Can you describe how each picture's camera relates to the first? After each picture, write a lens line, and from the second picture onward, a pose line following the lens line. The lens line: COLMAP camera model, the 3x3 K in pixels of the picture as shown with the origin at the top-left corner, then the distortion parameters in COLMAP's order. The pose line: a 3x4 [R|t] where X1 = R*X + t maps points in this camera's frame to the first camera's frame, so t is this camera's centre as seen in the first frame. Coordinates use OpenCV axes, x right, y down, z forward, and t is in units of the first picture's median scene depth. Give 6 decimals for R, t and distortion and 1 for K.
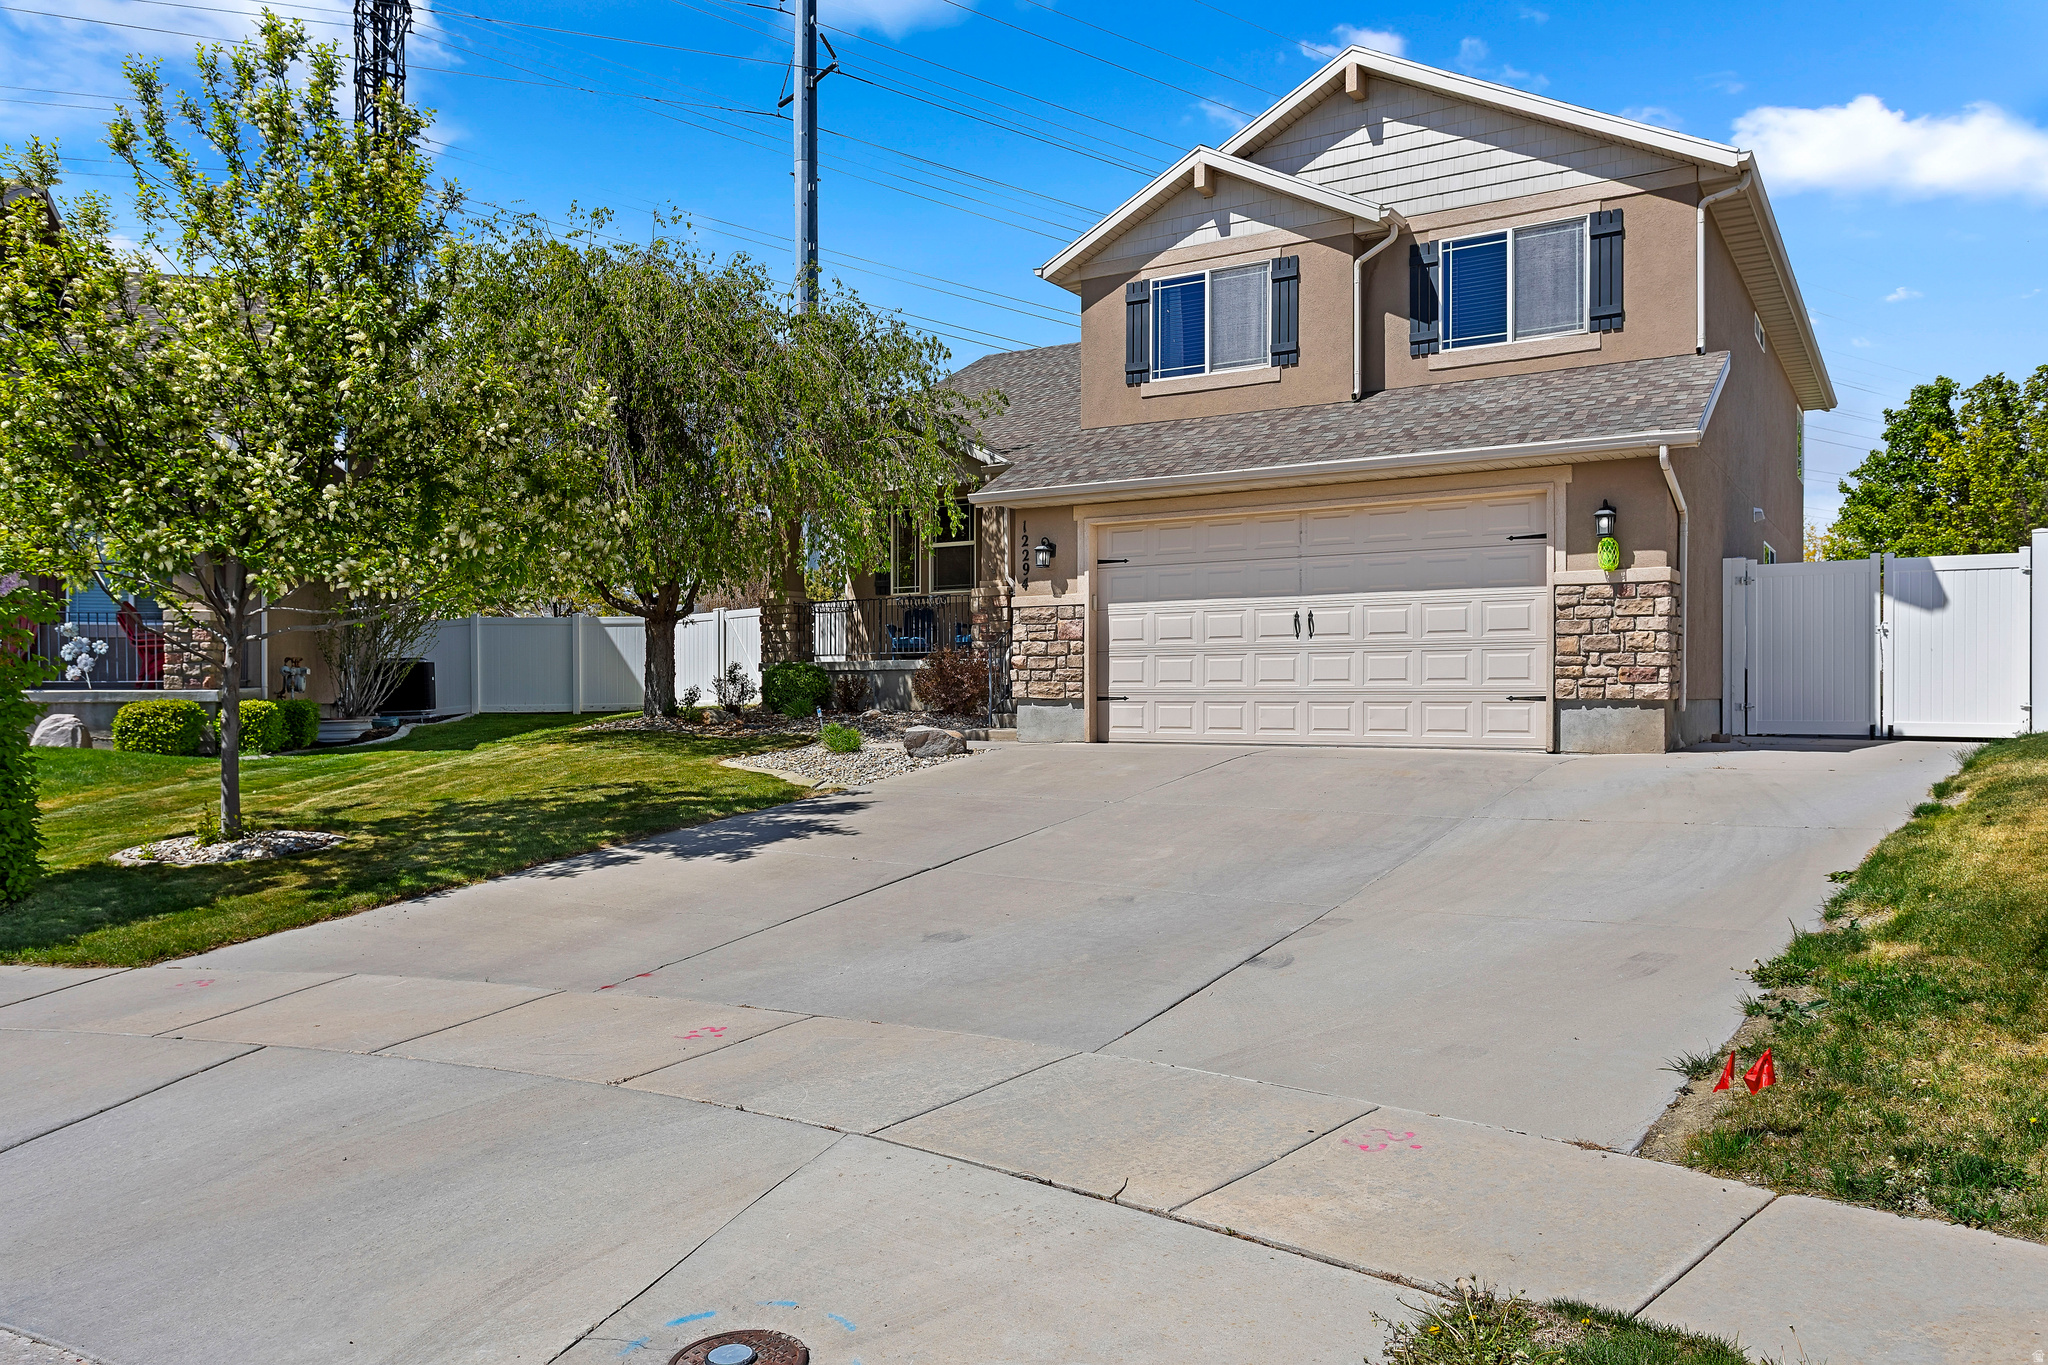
lens RADIAL K [[1558.7, 0, 1014.1], [0, 1558.7, 682.3], [0, 0, 1]] dist [0.010819, 0.000088]
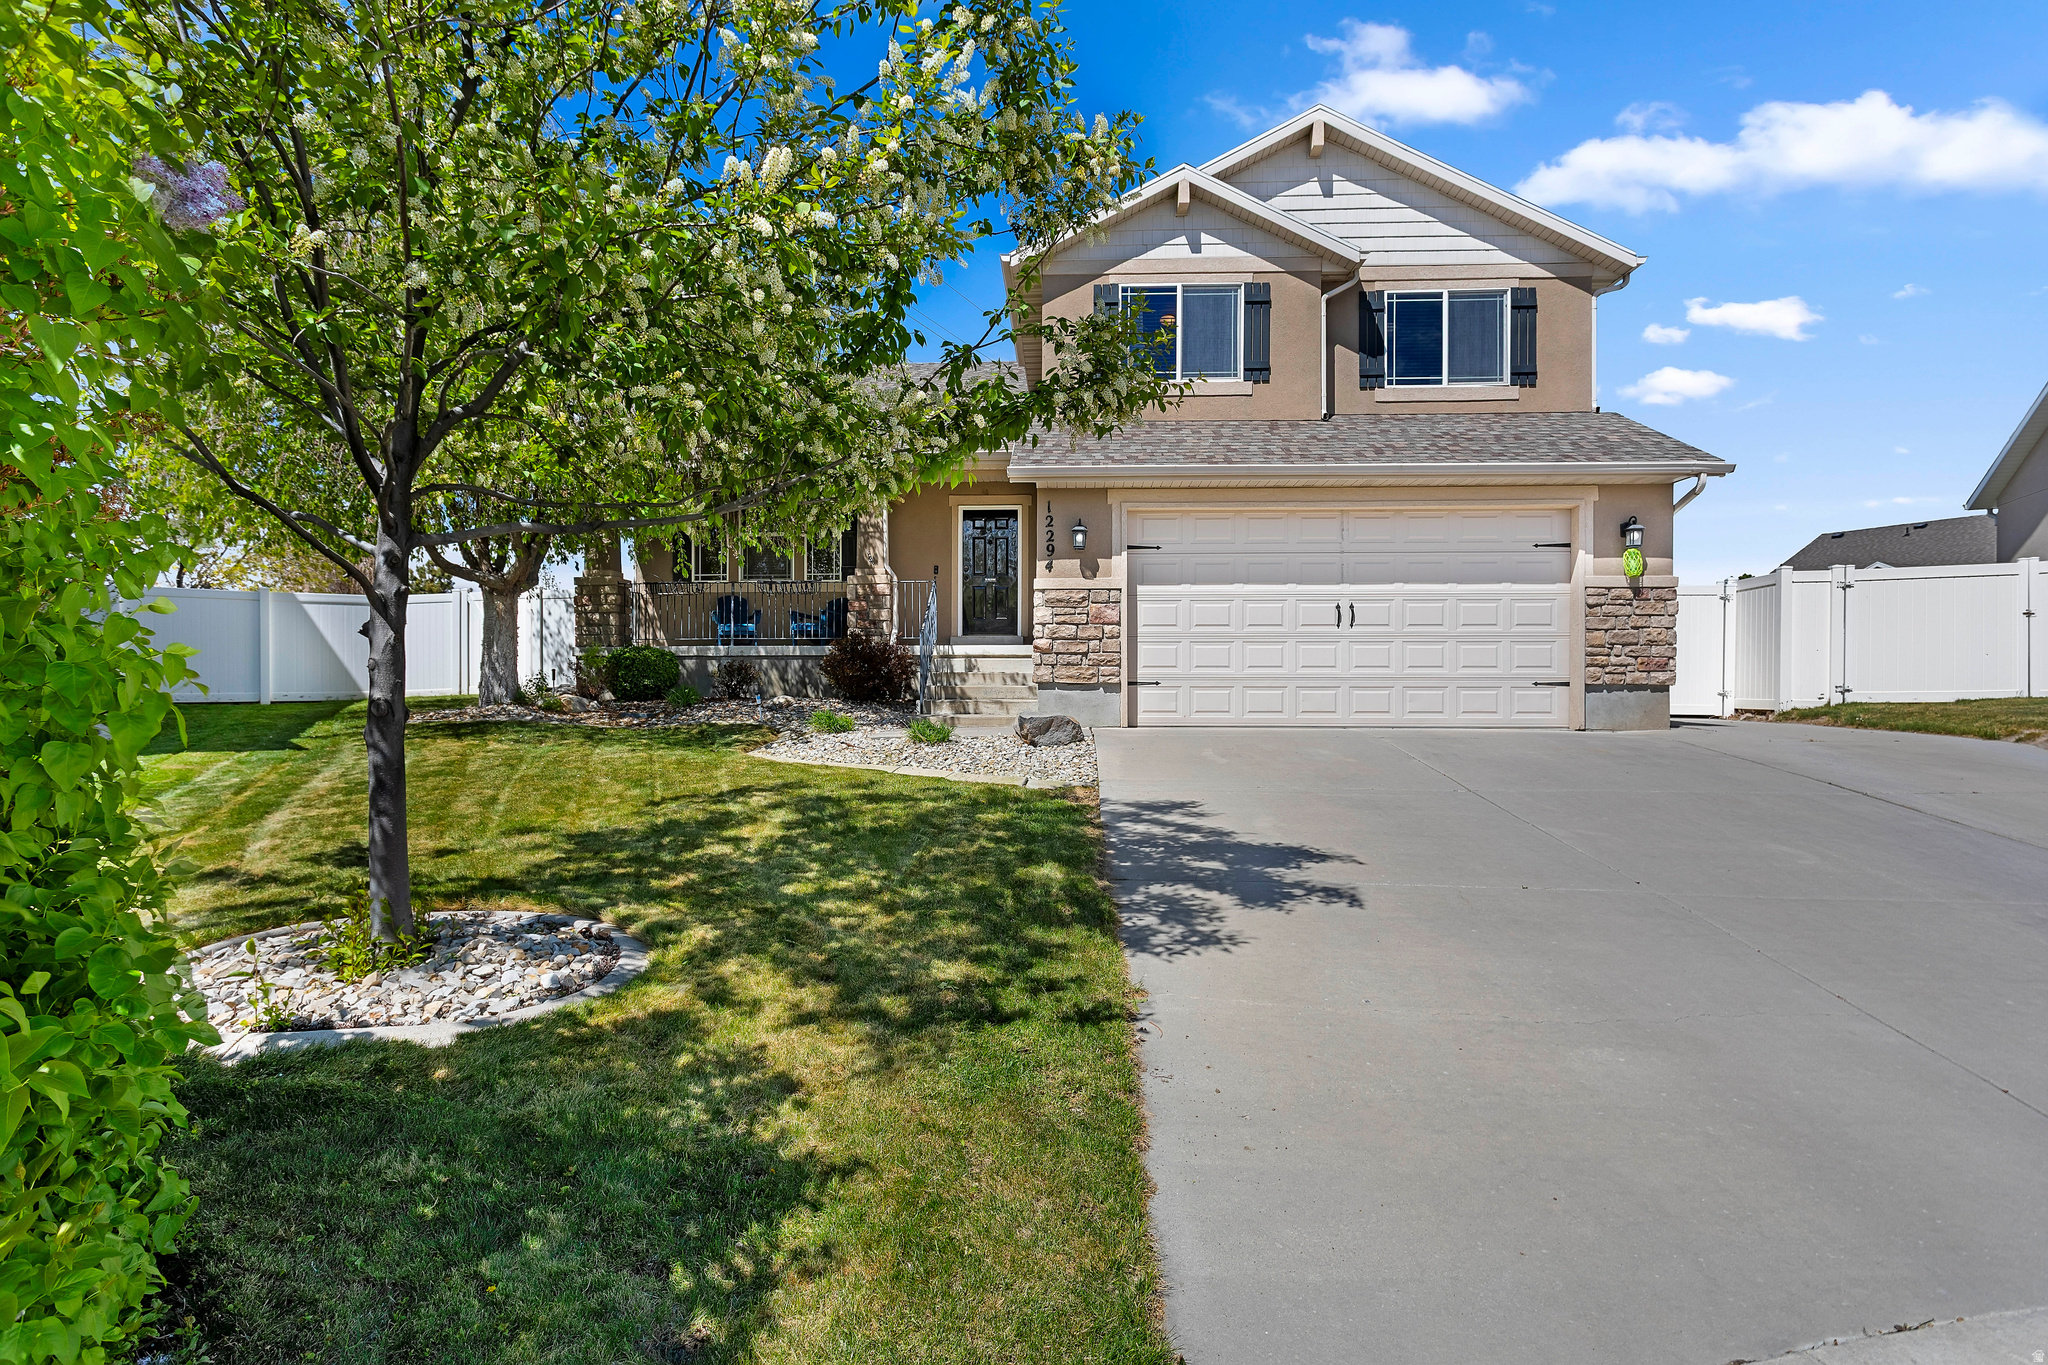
lens RADIAL K [[1079.7, 0, 1025.5], [0, 1079.7, 690.8], [0, 0, 1]] dist [-0.007000, 0.002928]
pose [[0.856416, 0.003636, 0.516273, -0.362027], [-0.007105, 0.999964, 0.004745, 0.012327], [-0.516237, -0.007731, 0.856411, 0.440049]]
